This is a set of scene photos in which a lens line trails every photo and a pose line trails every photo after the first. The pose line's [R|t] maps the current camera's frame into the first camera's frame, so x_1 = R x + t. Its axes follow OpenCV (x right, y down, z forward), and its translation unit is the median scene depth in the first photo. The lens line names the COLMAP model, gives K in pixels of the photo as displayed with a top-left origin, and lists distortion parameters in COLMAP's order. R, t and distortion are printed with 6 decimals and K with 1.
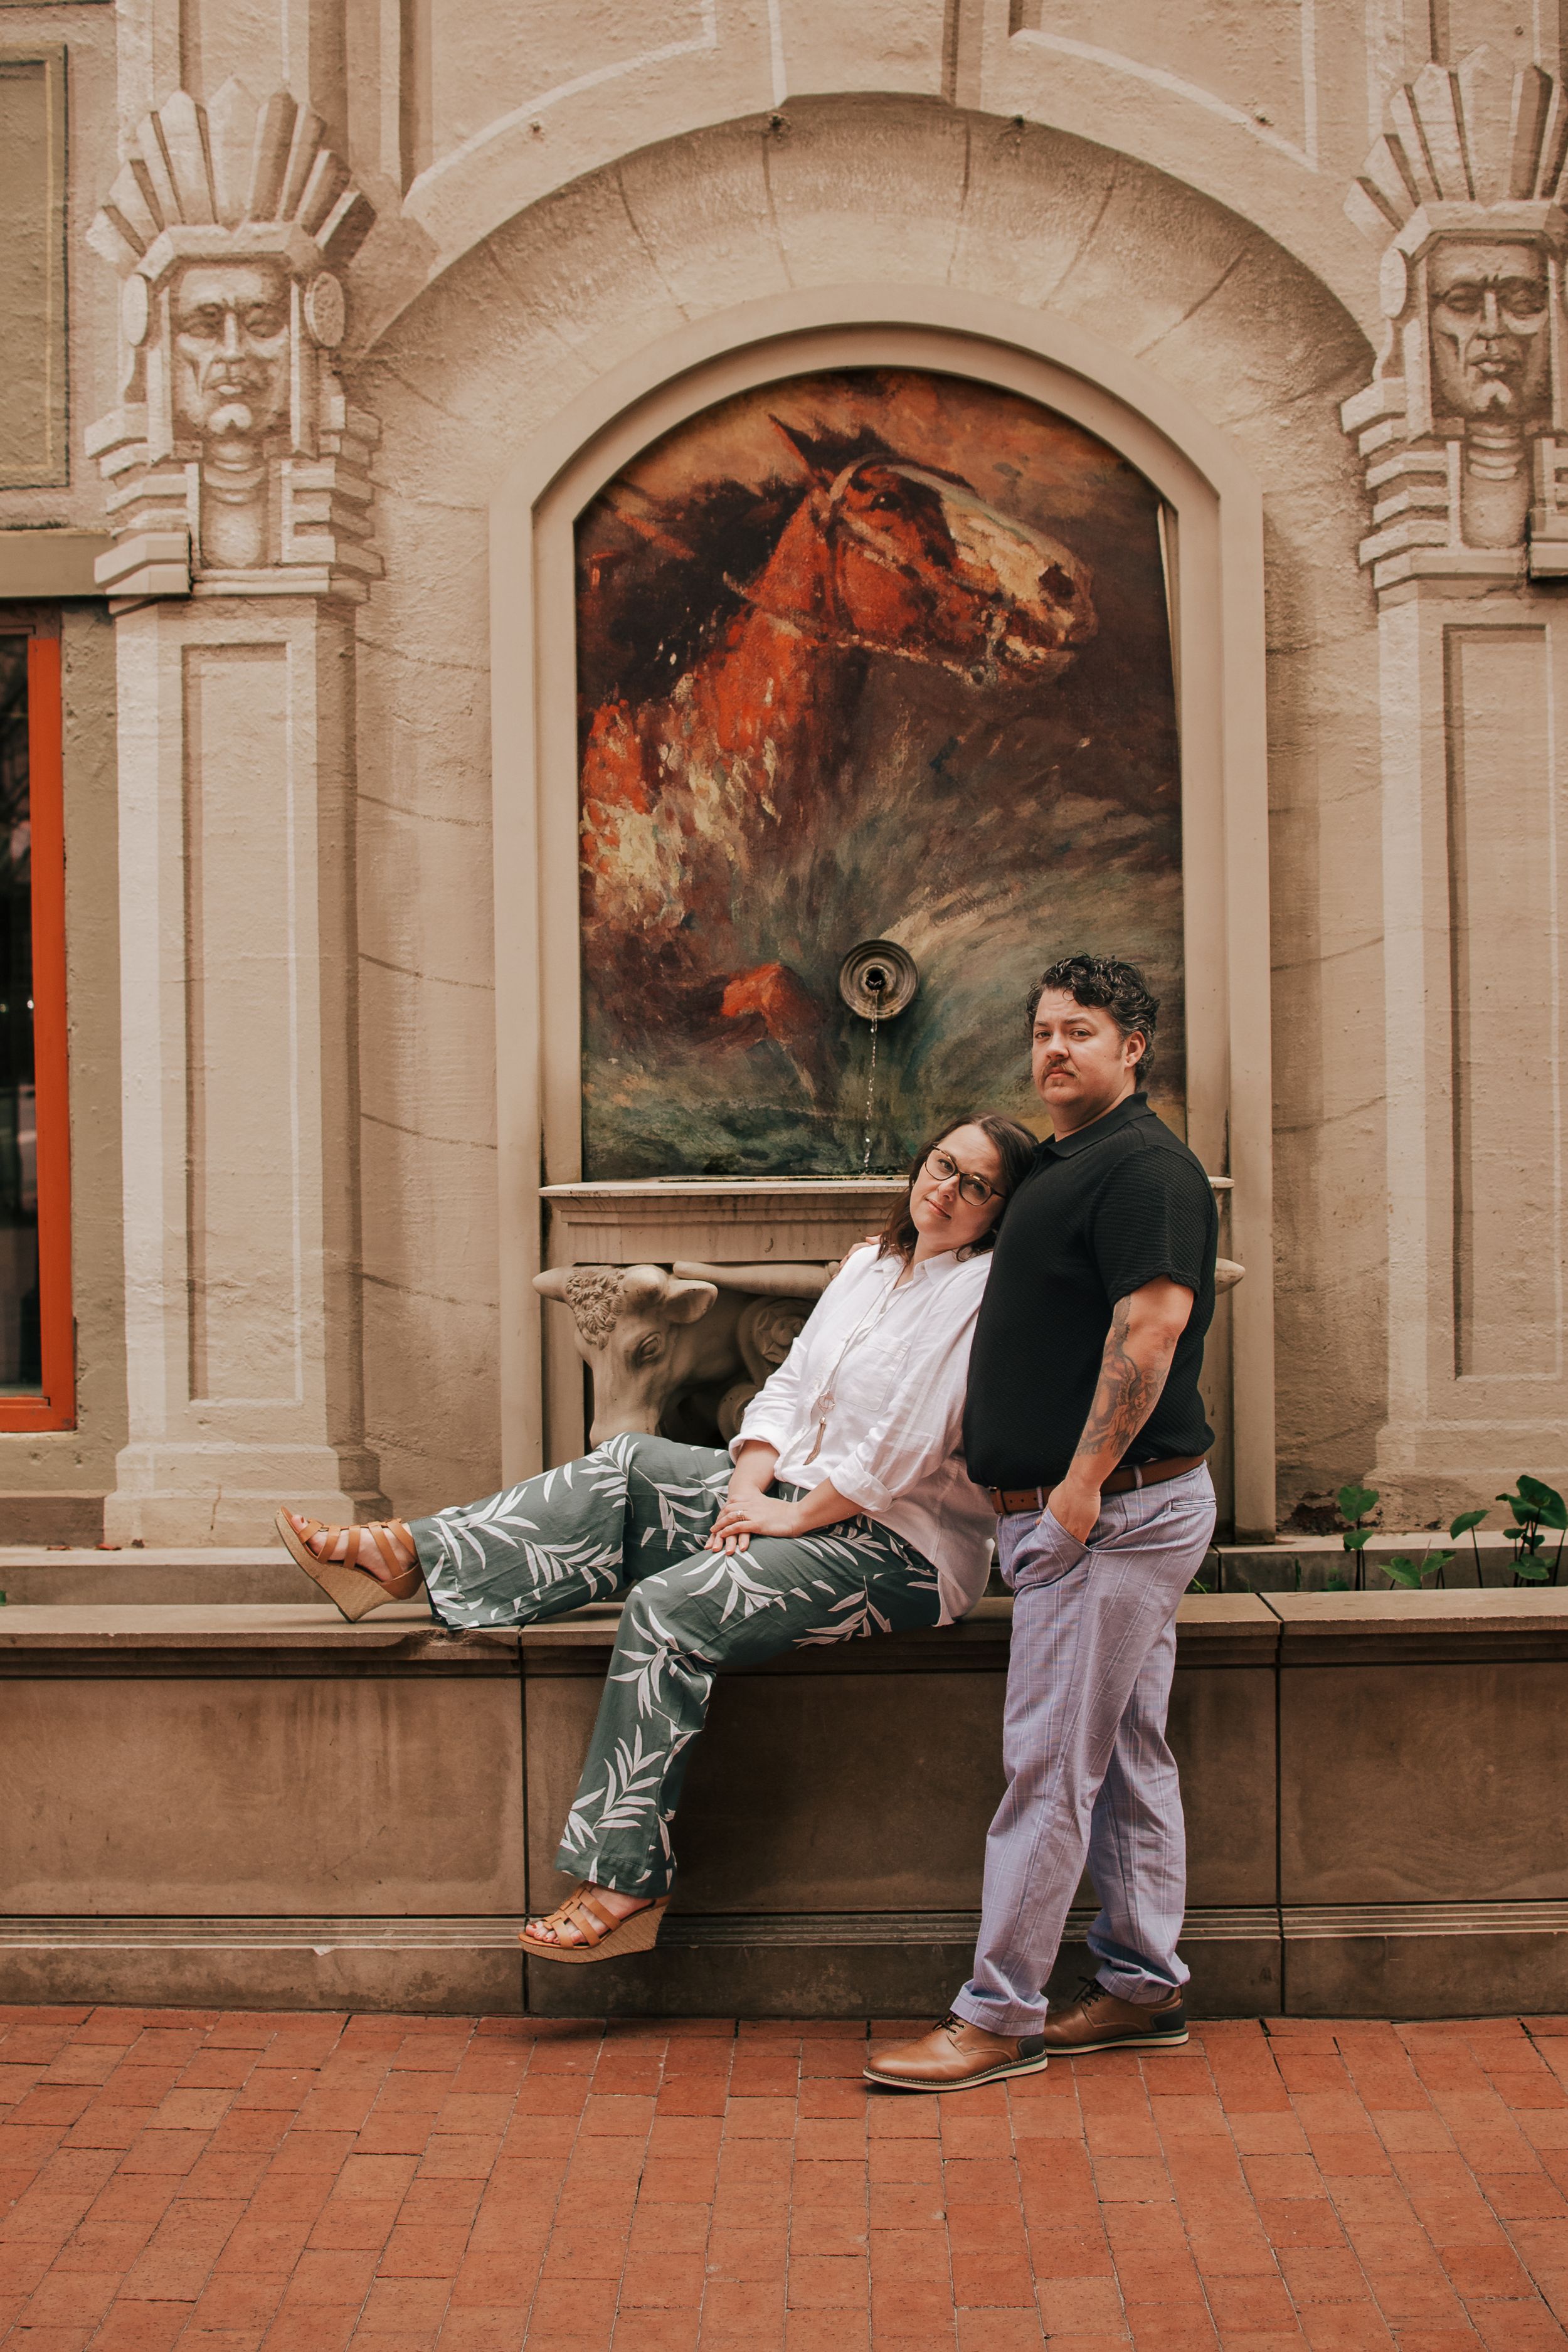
lens RADIAL K [[3527.6, 0, 784.0], [0, 3527.6, 1176.0], [0, 0, 1]] dist [-0.173749, 0.150251]
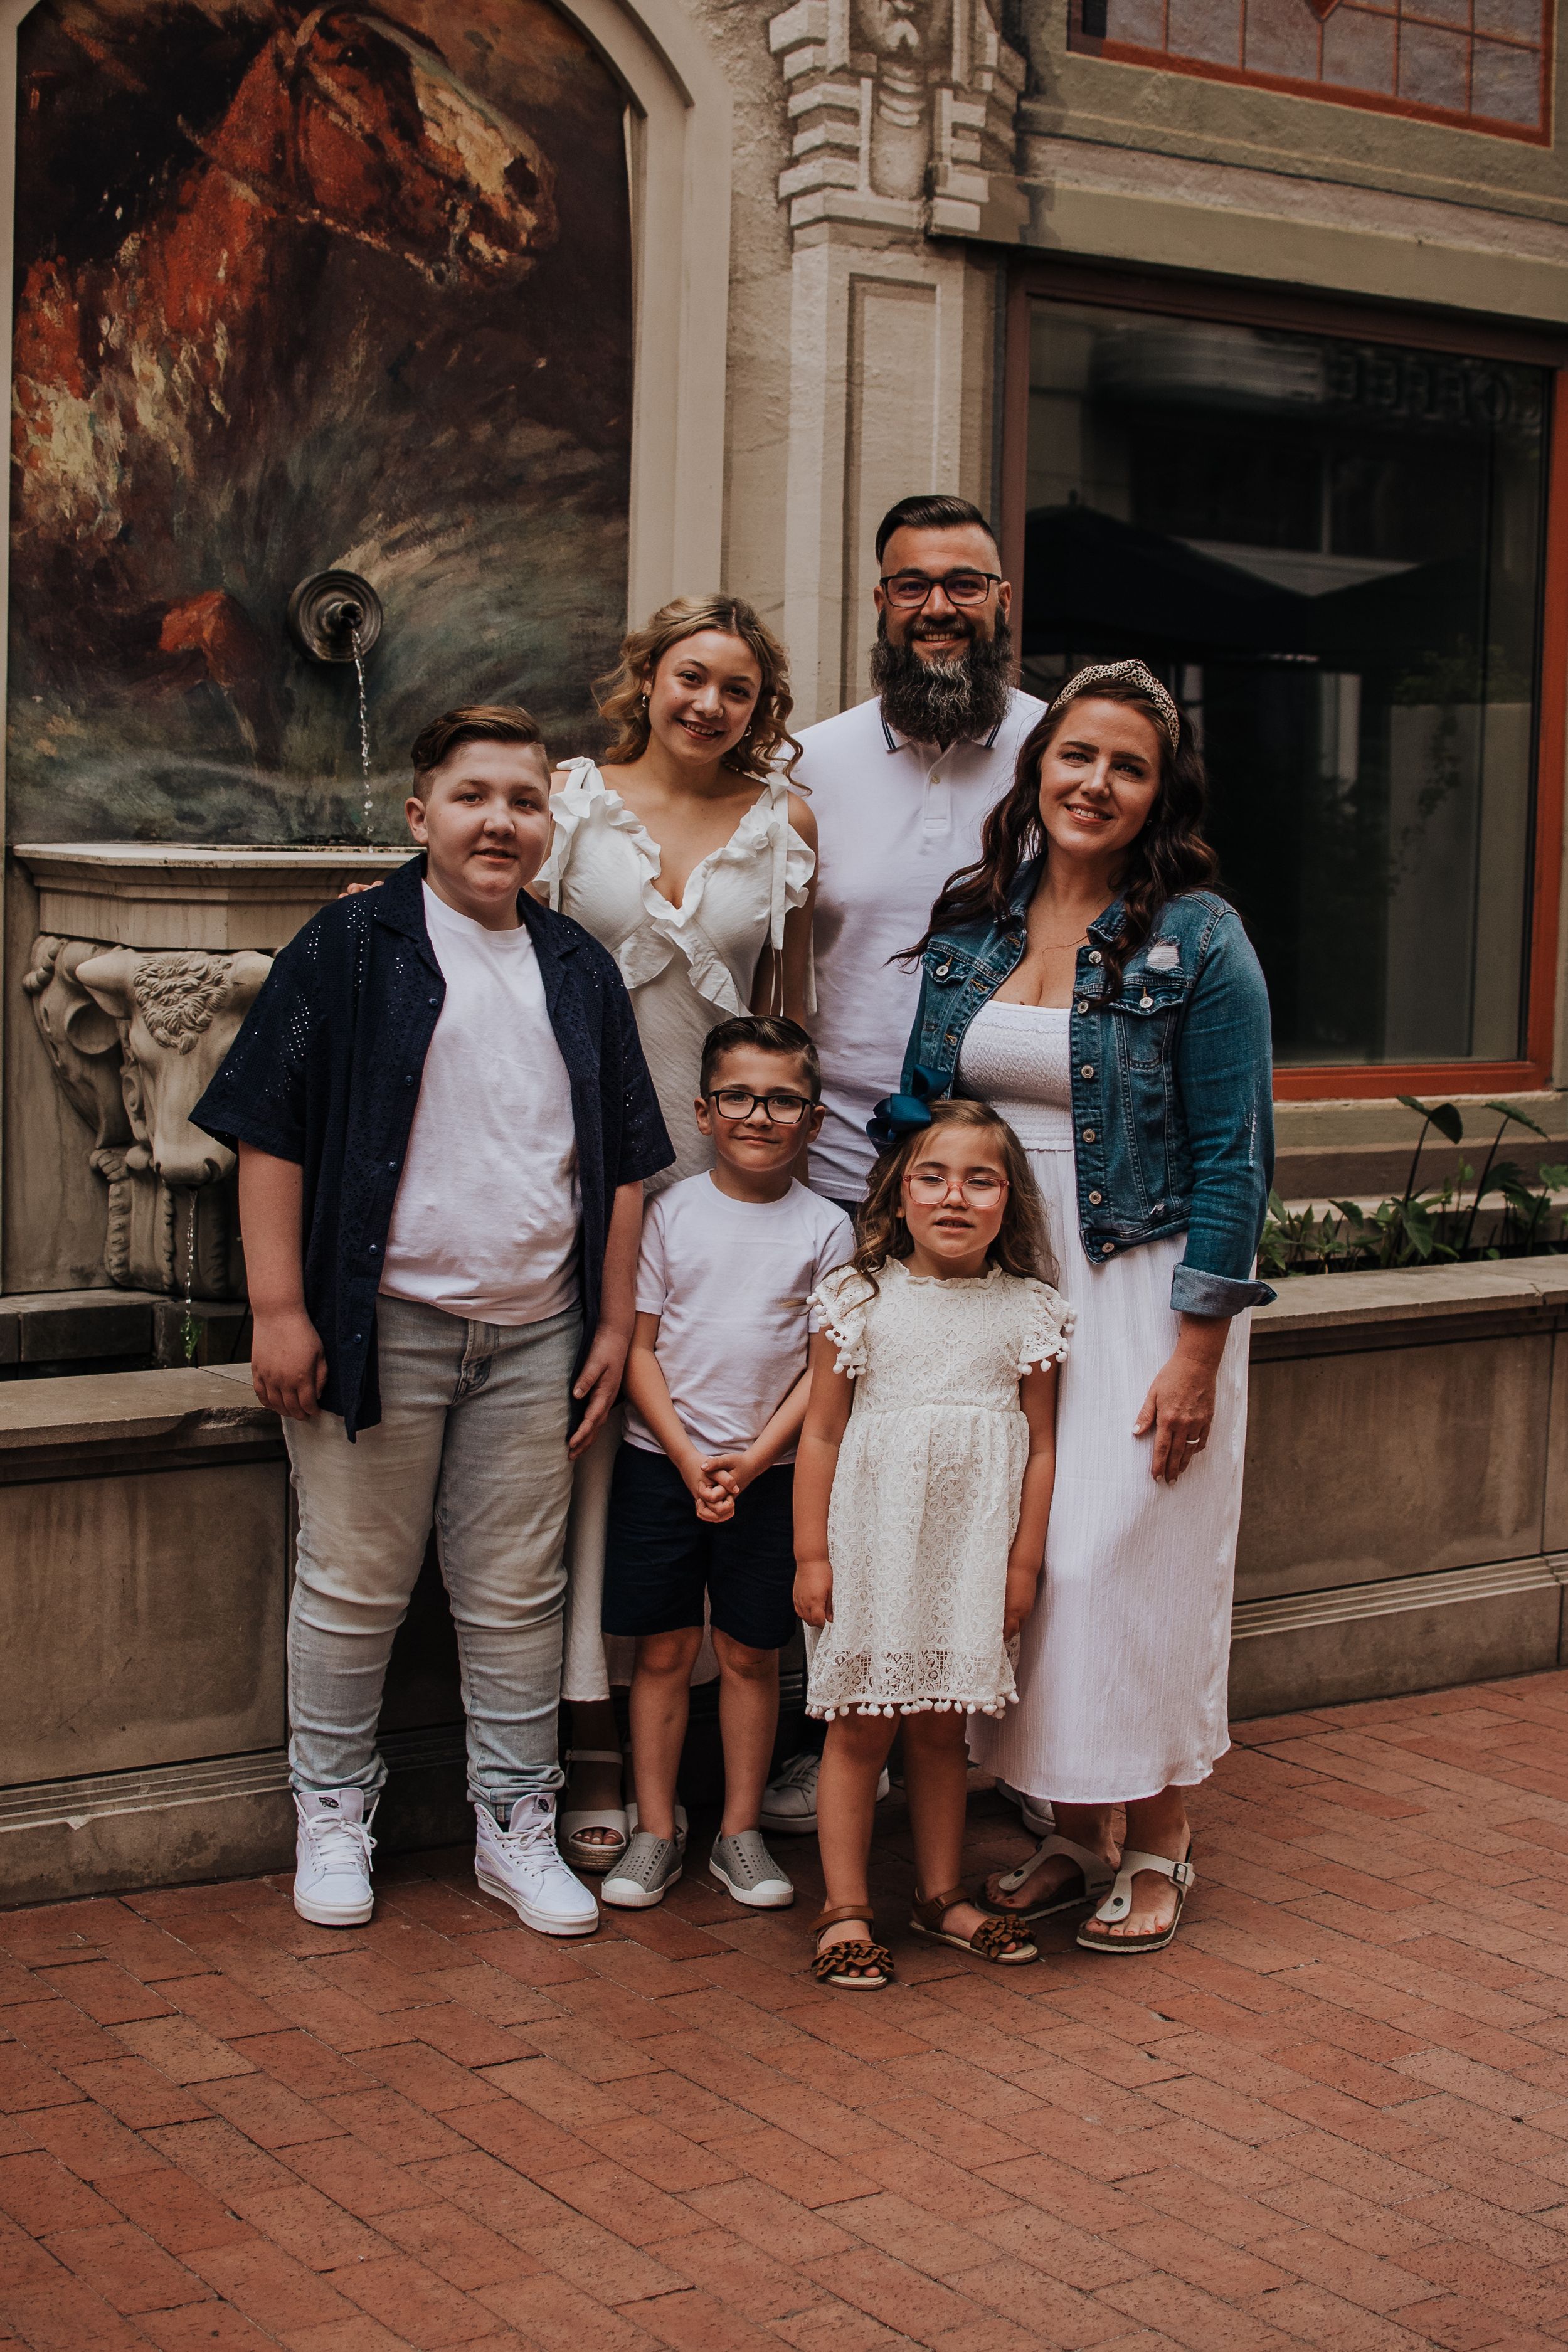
lens RADIAL K [[3527.6, 0, 784.0], [0, 3527.6, 1176.0], [0, 0, 1]] dist [-0.173749, 0.150251]
pose [[0.809431, -0.030205, 0.586438, -0.387189], [-0.026146, 0.995832, 0.087379, 0.002267], [-0.586633, -0.086061, 0.805267, 0.237058]]
